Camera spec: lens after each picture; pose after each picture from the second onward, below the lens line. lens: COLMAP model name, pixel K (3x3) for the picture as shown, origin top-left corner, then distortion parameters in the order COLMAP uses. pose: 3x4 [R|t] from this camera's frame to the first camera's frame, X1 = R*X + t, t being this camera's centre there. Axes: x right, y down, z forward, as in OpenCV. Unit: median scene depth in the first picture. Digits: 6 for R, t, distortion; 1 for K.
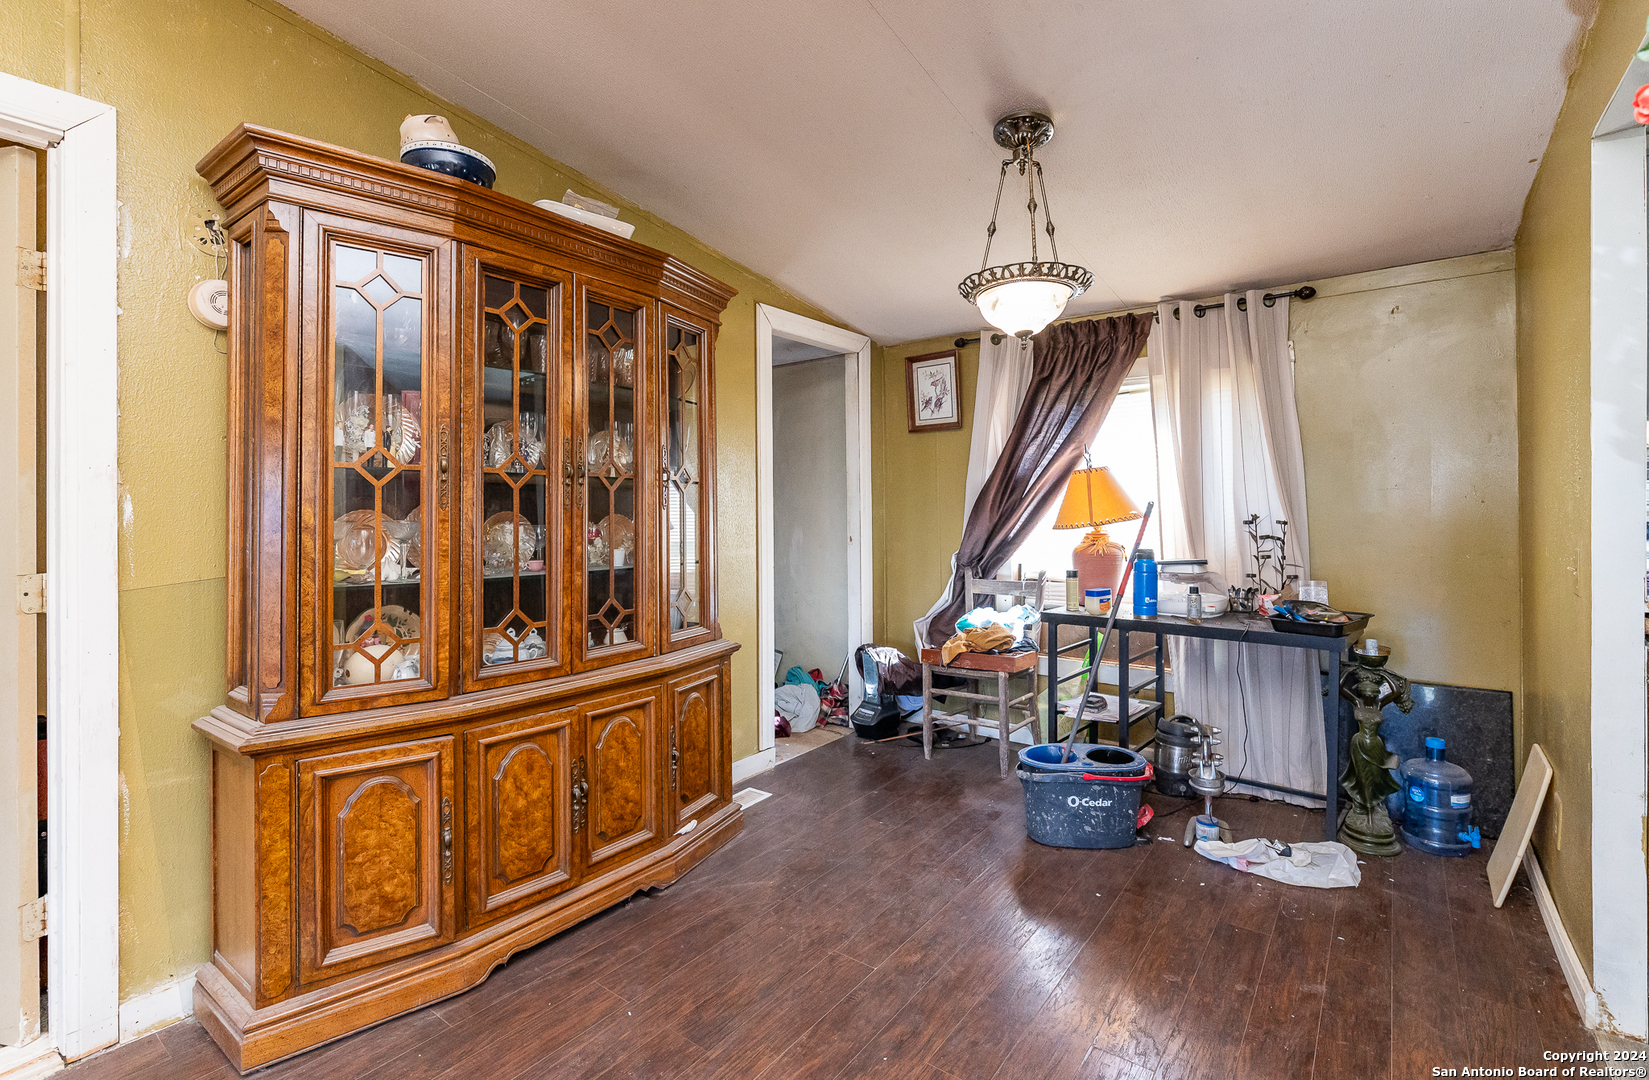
lens RADIAL K [[772.8, 0, 826.1], [0, 772.8, 528.5], [0, 0, 1]] dist [-0.014979, -0.000227]
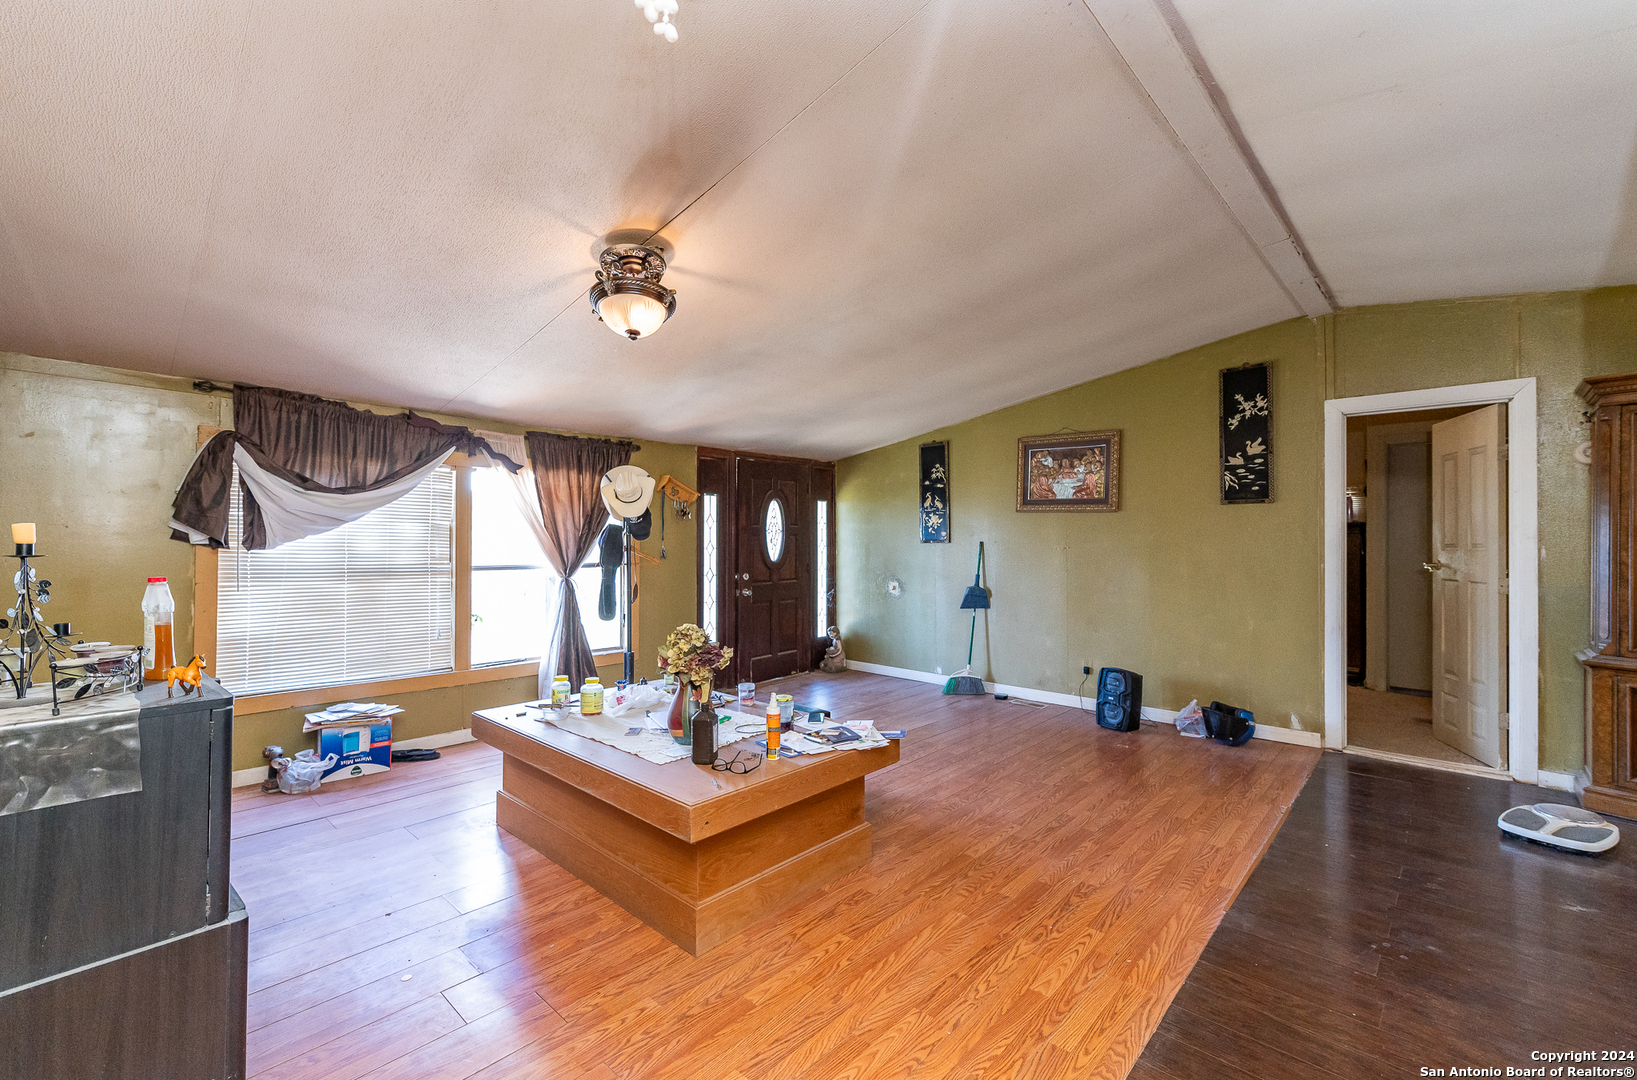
lens RADIAL K [[706.9, 0, 822.0], [0, 706.9, 538.8], [0, 0, 1]] dist [-0.001517, -0.000146]
pose [[-0.095752, -0.007851, -0.995374, 1.359652], [-0.005803, 0.999956, -0.007329, -0.037303], [0.995388, 0.005074, -0.095793, -0.918746]]
